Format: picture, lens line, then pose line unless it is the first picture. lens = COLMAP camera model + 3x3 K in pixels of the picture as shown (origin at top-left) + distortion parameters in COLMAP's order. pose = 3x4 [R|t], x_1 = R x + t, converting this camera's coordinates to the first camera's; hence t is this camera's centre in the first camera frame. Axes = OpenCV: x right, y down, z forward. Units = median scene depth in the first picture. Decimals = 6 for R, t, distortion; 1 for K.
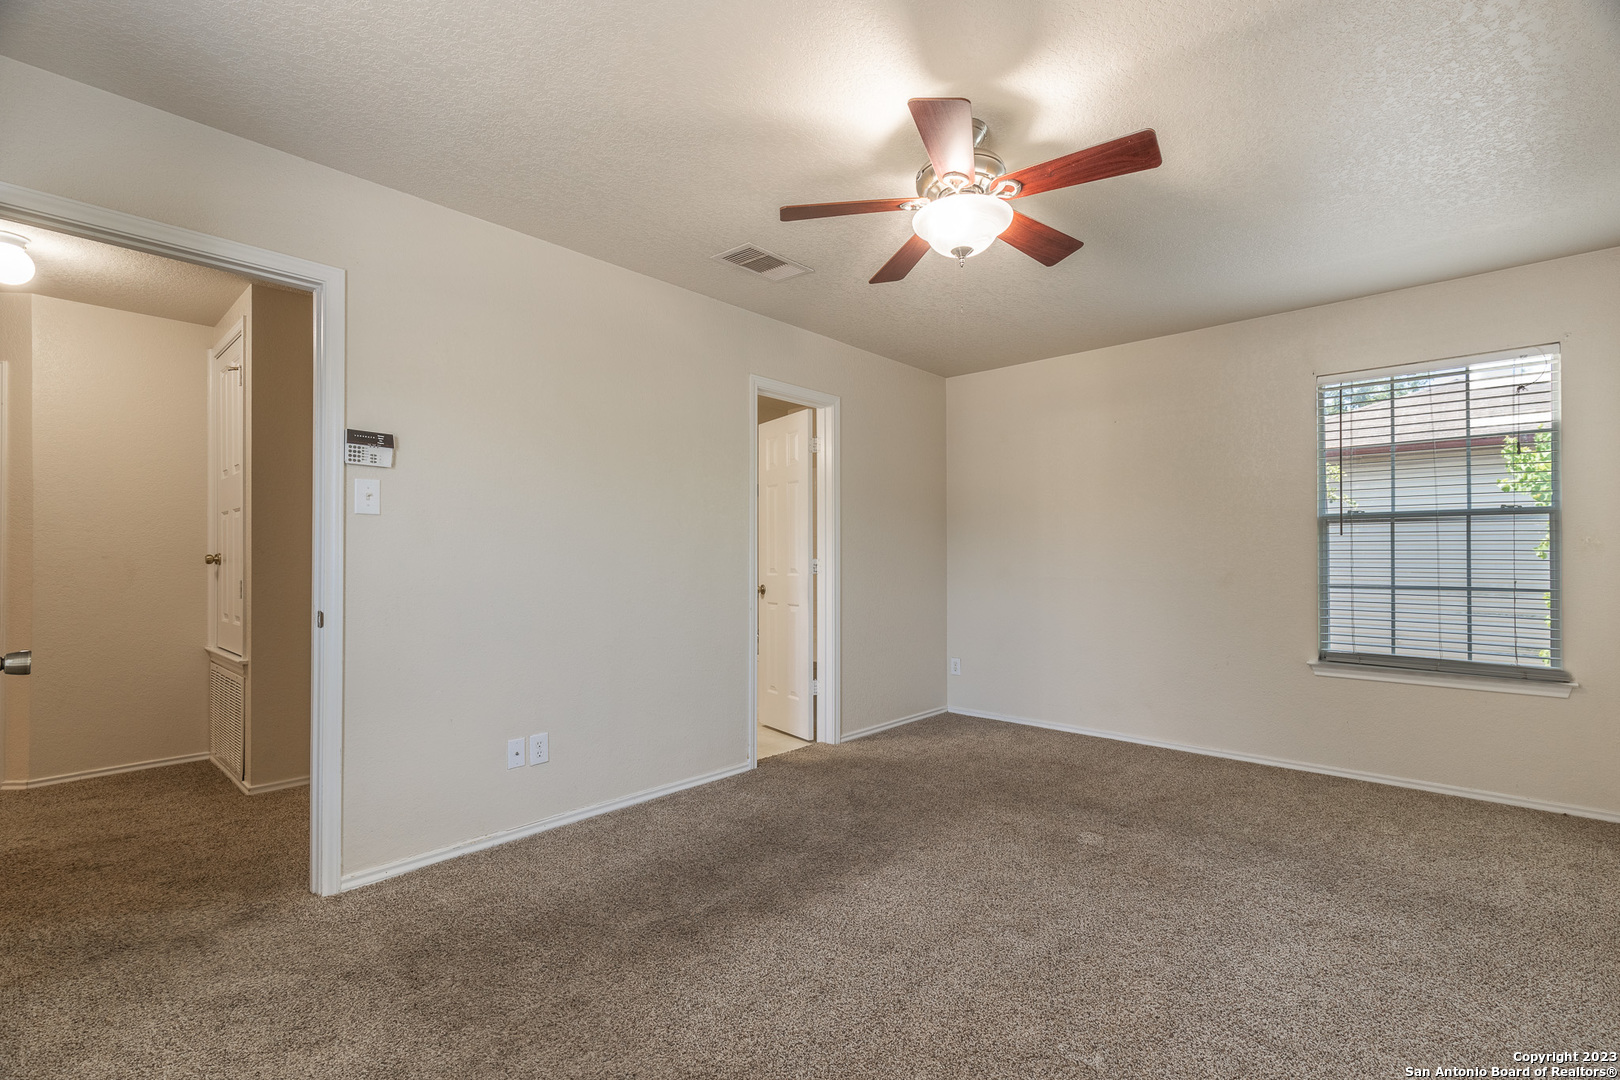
lens RADIAL K [[733.8, 0, 809.0], [0, 733.8, 547.4], [0, 0, 1]] dist [-0.000296, 0.000757]
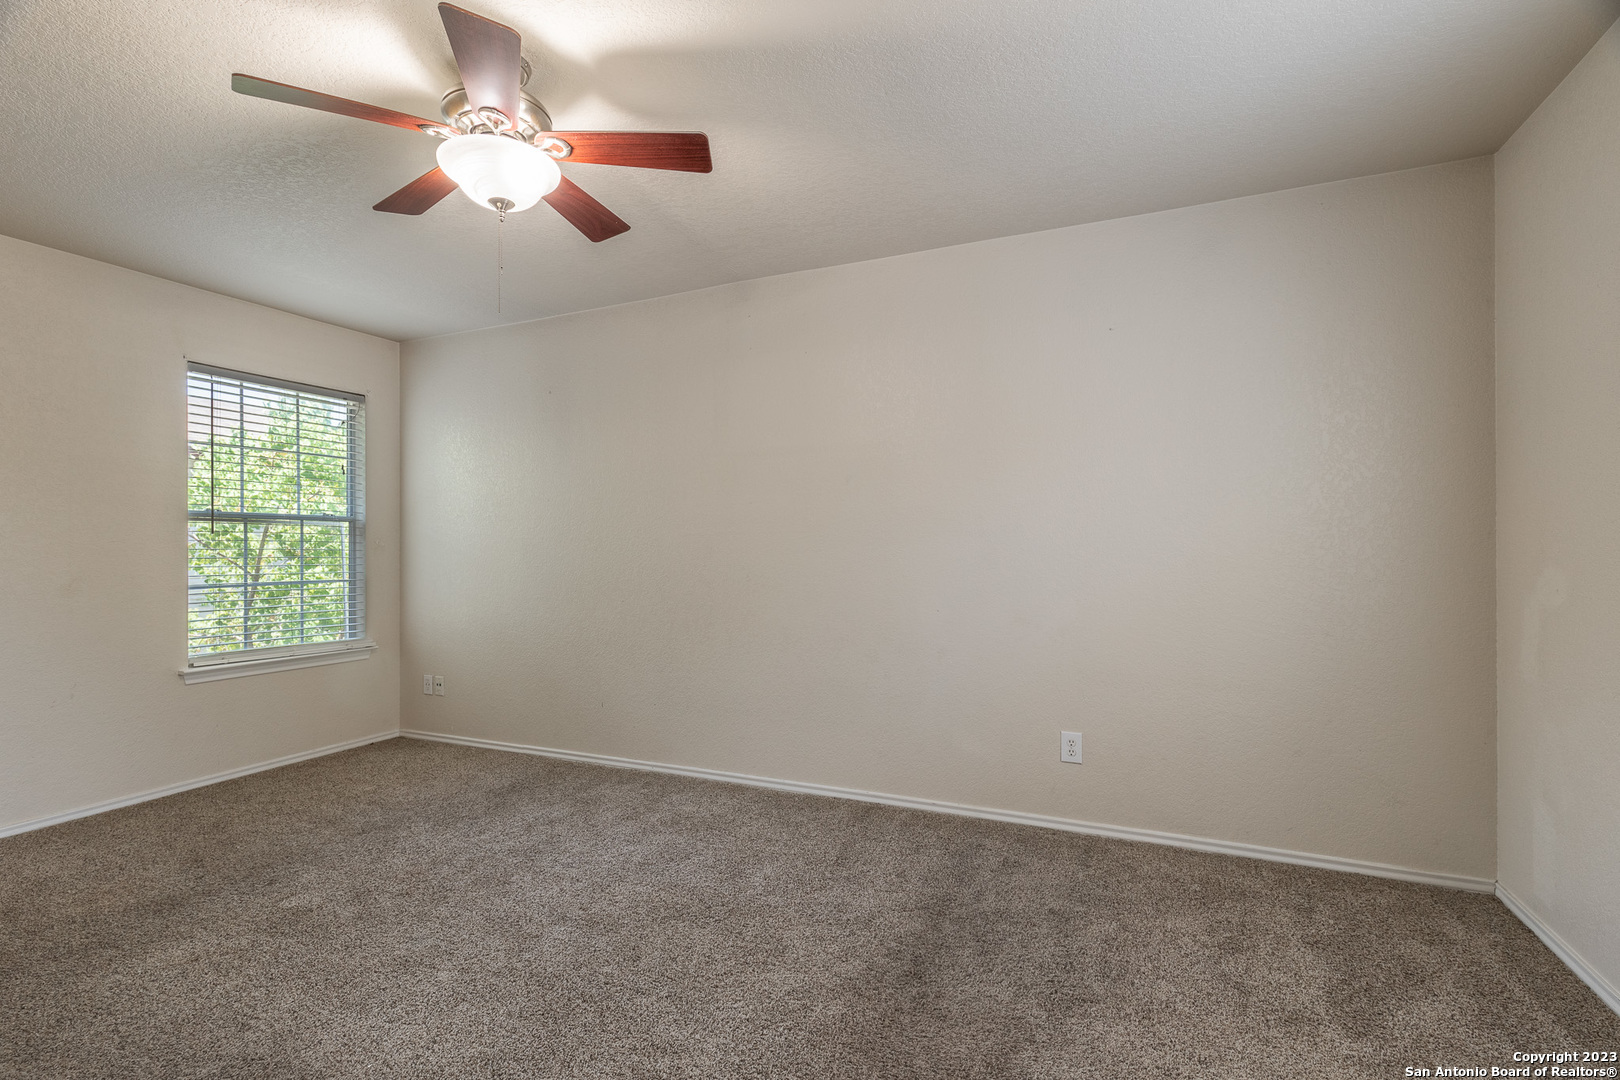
lens RADIAL K [[733.8, 0, 809.0], [0, 733.8, 547.4], [0, 0, 1]] dist [-0.000296, 0.000757]
pose [[-0.313896, 0.006437, 0.949436, -0.505698], [-0.004197, 0.999958, -0.008167, 0.007117], [-0.949448, -0.006548, -0.313855, 0.643353]]
